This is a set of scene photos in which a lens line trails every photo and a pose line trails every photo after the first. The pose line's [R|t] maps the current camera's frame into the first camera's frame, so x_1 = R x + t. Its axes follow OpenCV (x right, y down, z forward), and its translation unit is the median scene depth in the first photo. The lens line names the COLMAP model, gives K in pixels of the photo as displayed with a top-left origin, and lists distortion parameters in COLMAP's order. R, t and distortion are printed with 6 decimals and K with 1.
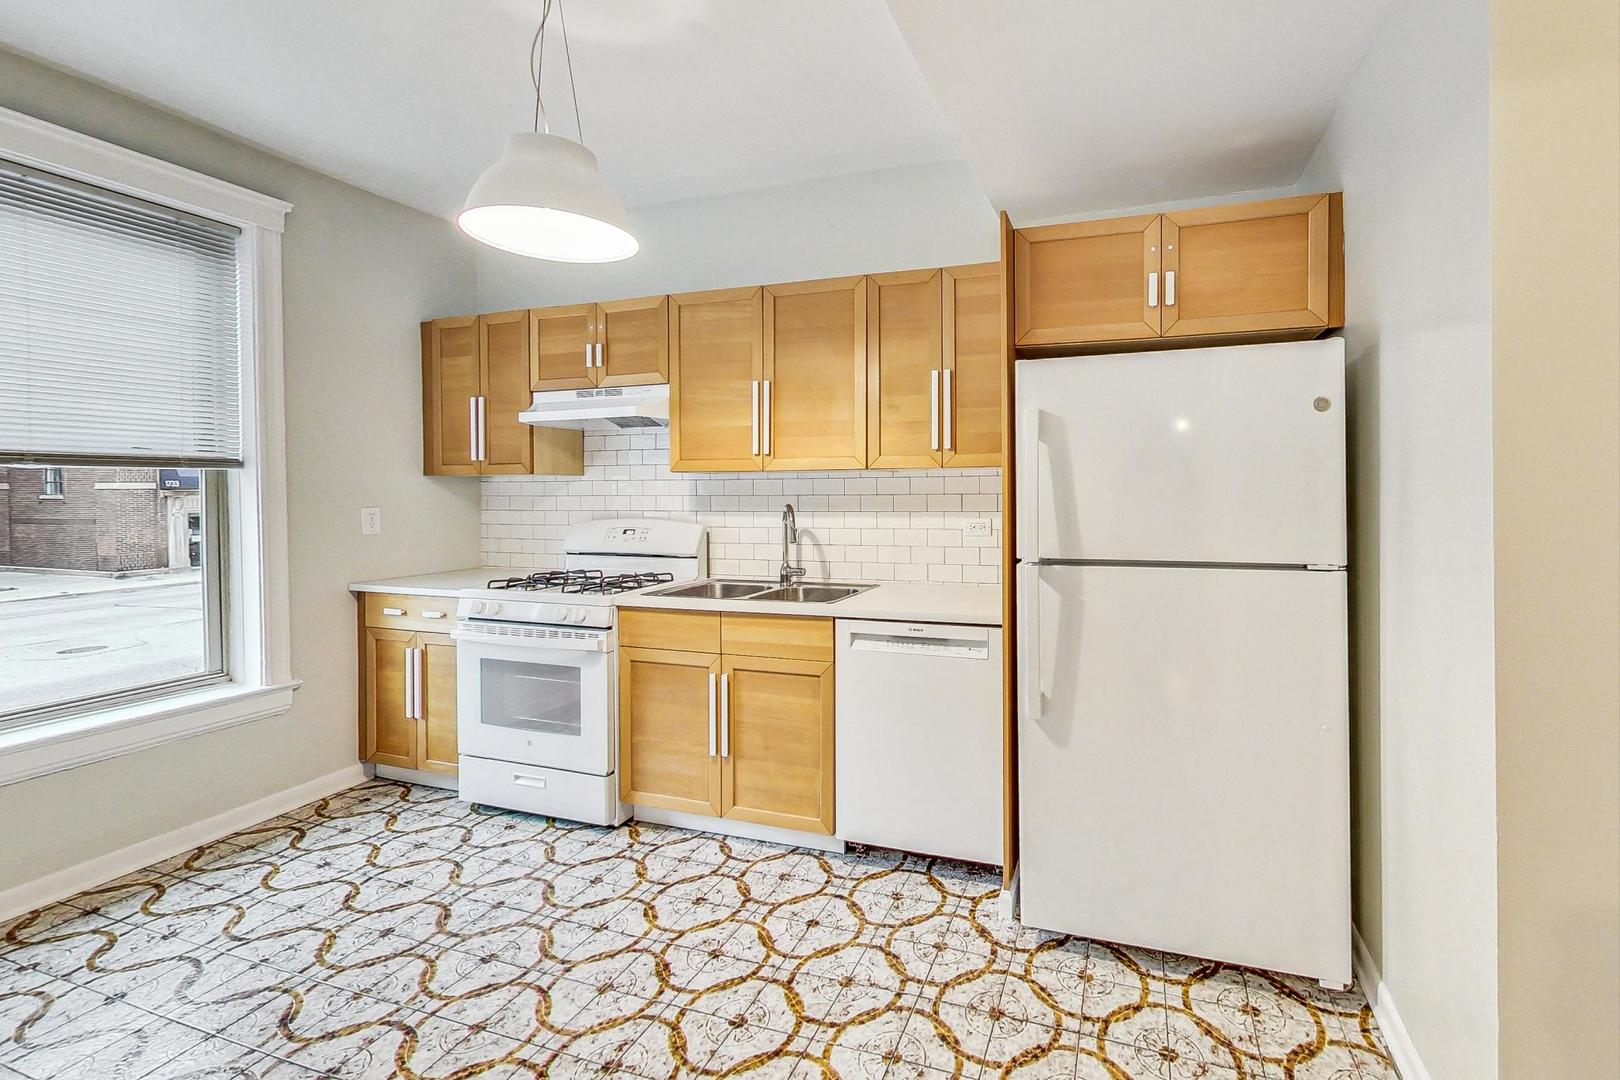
lens RADIAL K [[673.7, 0, 904.9], [0, 673.7, 490.9], [0, 0, 1]] dist [-0.002607, -0.000203]
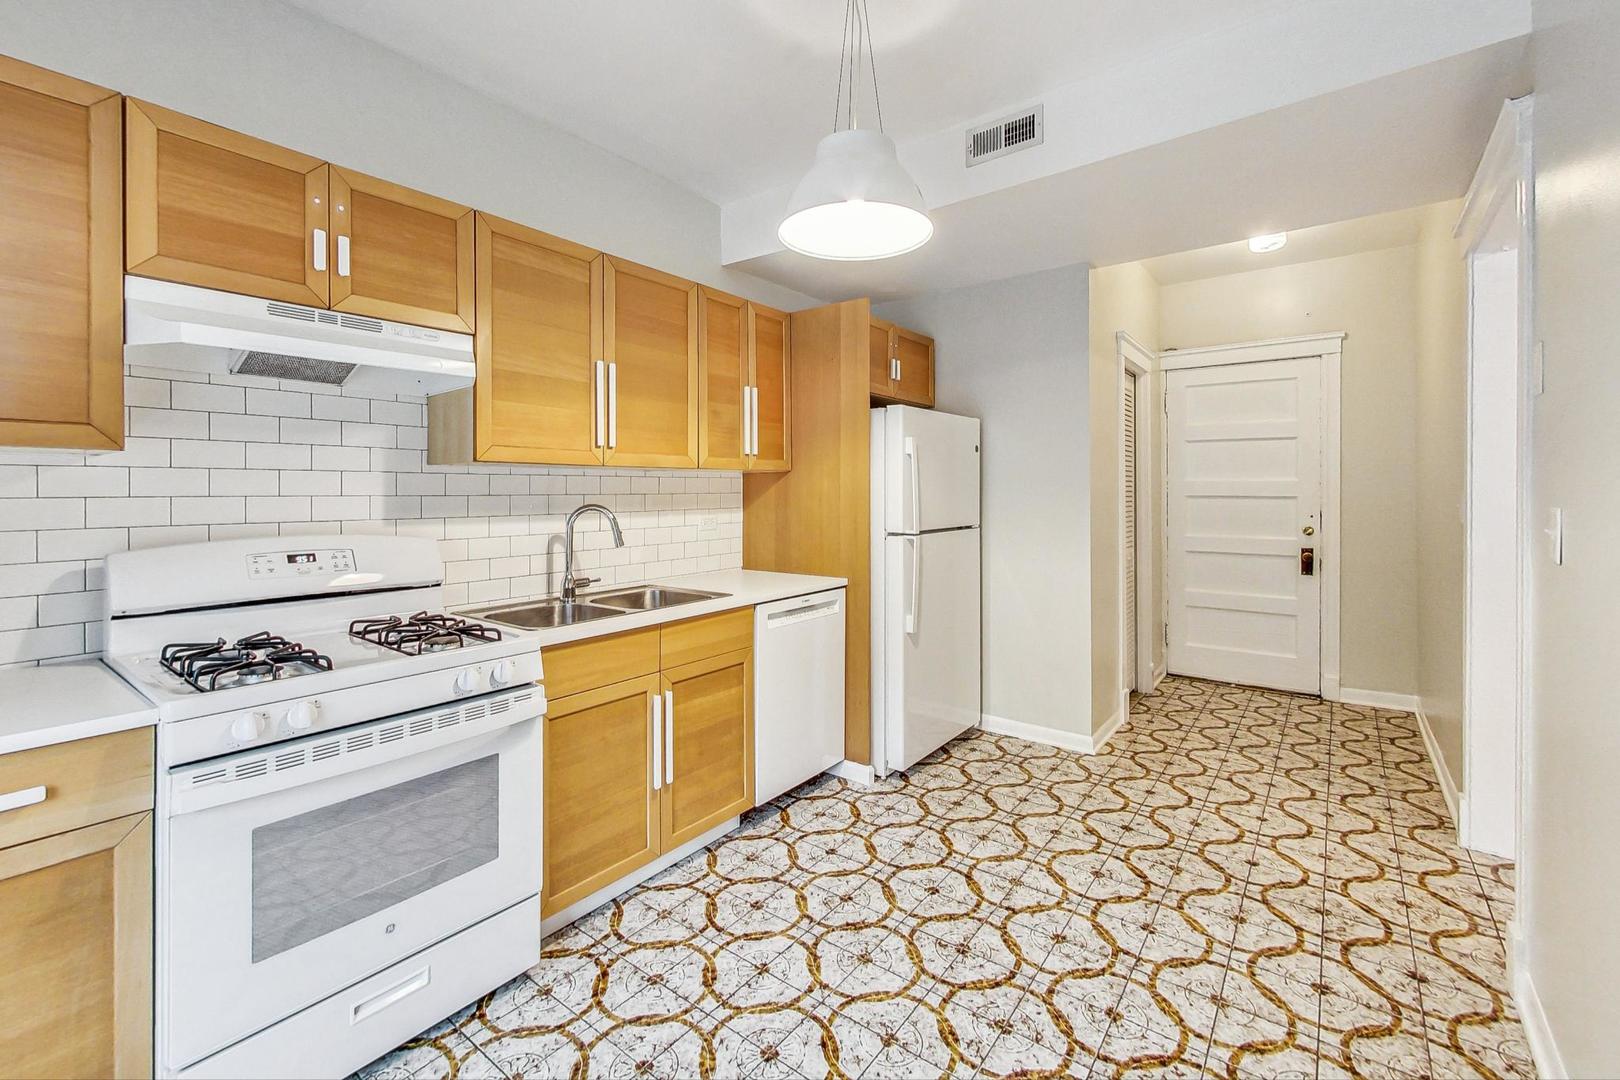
lens RADIAL K [[700.0, 0, 788.8], [0, 700.0, 491.9], [0, 0, 1]] dist [0.000209, 0.000273]
pose [[0.352463, 0.004717, 0.935814, -0.976865], [0.006215, 0.999953, -0.007381, 0.012245], [-0.935805, 0.008417, 0.352418, 0.464930]]
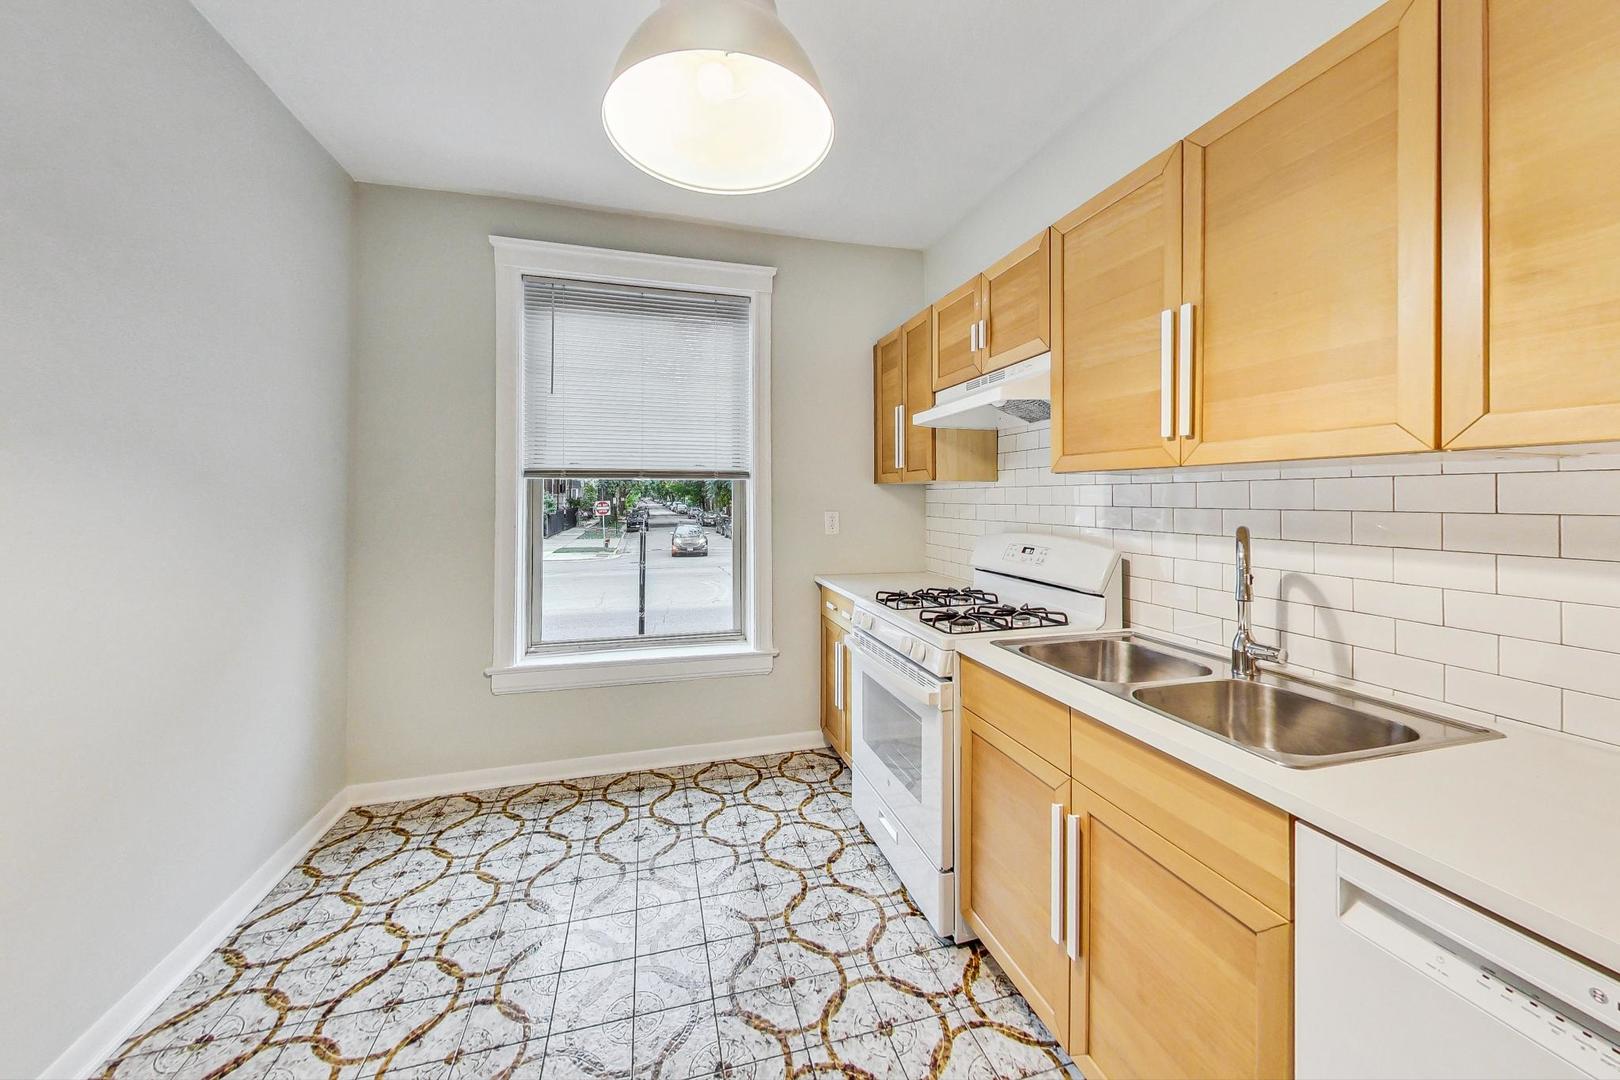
lens RADIAL K [[579.1, 0, 816.7], [0, 579.1, 492.9], [0, 0, 1]] dist [-0.002269, -0.000357]
pose [[0.564167, -0.000131, -0.825661, 0.018109], [-0.006839, 0.999965, -0.004832, -0.002854], [0.825633, 0.008373, 0.564146, 0.478803]]
